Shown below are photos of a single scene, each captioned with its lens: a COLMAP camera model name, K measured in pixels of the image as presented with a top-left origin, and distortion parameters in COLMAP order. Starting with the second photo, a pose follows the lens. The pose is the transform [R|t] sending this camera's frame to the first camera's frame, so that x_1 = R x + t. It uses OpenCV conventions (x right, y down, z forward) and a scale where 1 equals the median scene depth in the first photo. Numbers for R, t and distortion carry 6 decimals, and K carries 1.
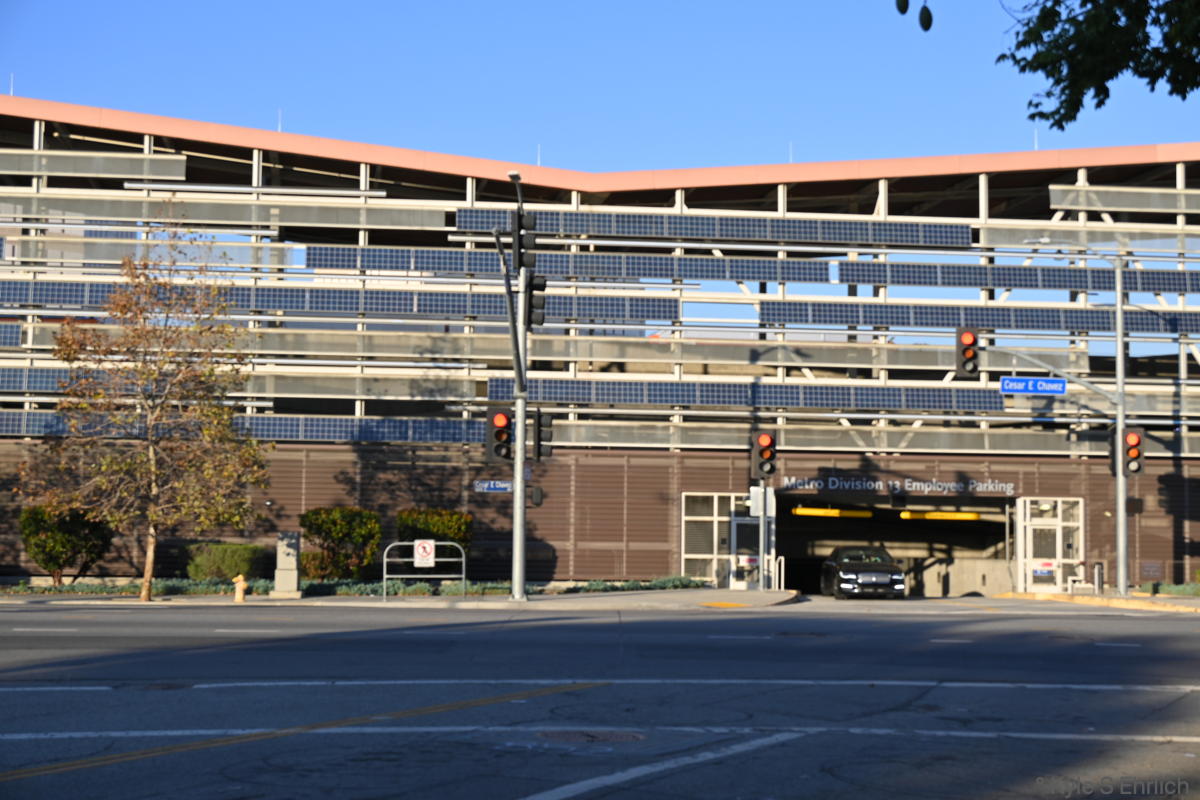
lens RADIAL K [[1463.2, 0, 599.0], [0, 1463.2, 446.8], [0, 0, 1]] dist [0.011028, 0.000000]
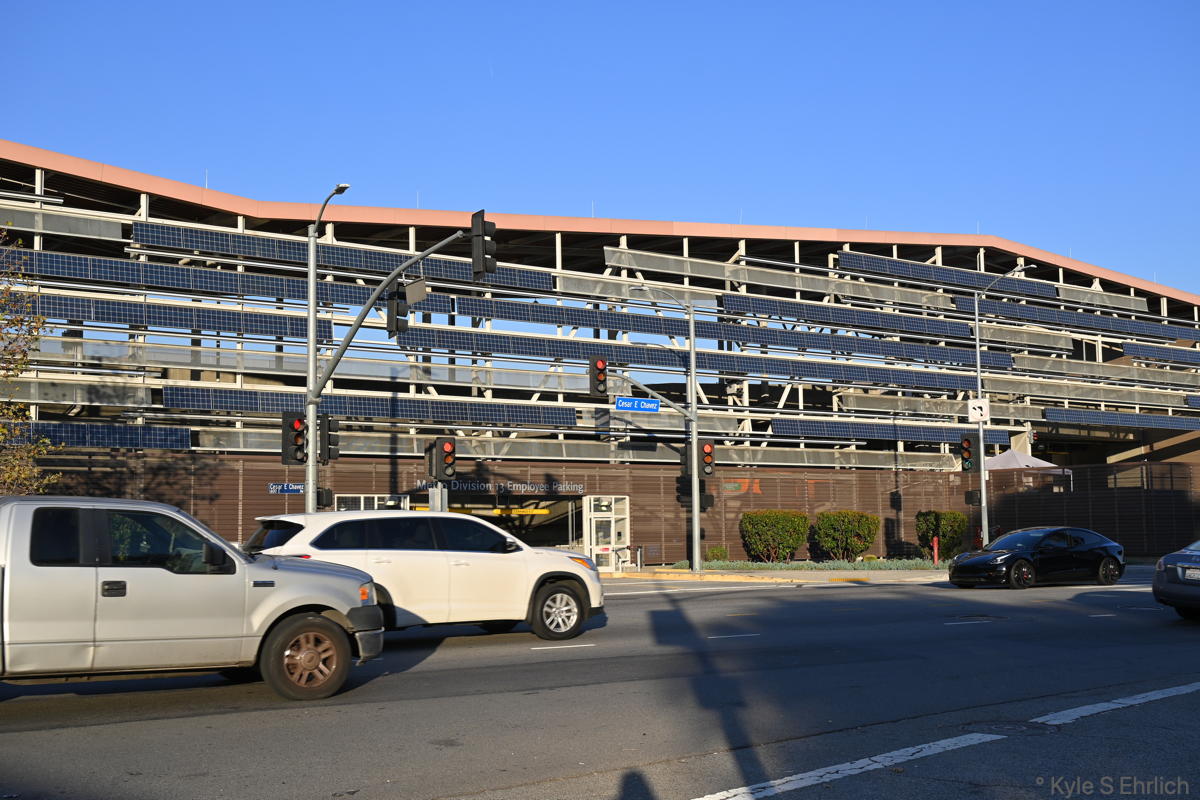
lens RADIAL K [[1418.4, 0, 604.2], [0, 1418.4, 398.8], [0, 0, 1]] dist [0.006859, 0.000000]
pose [[0.847231, 0.026953, 0.530540, -0.339498], [-0.010501, 0.999367, -0.034003, -0.006628], [-0.531121, 0.023237, 0.846977, -0.027194]]
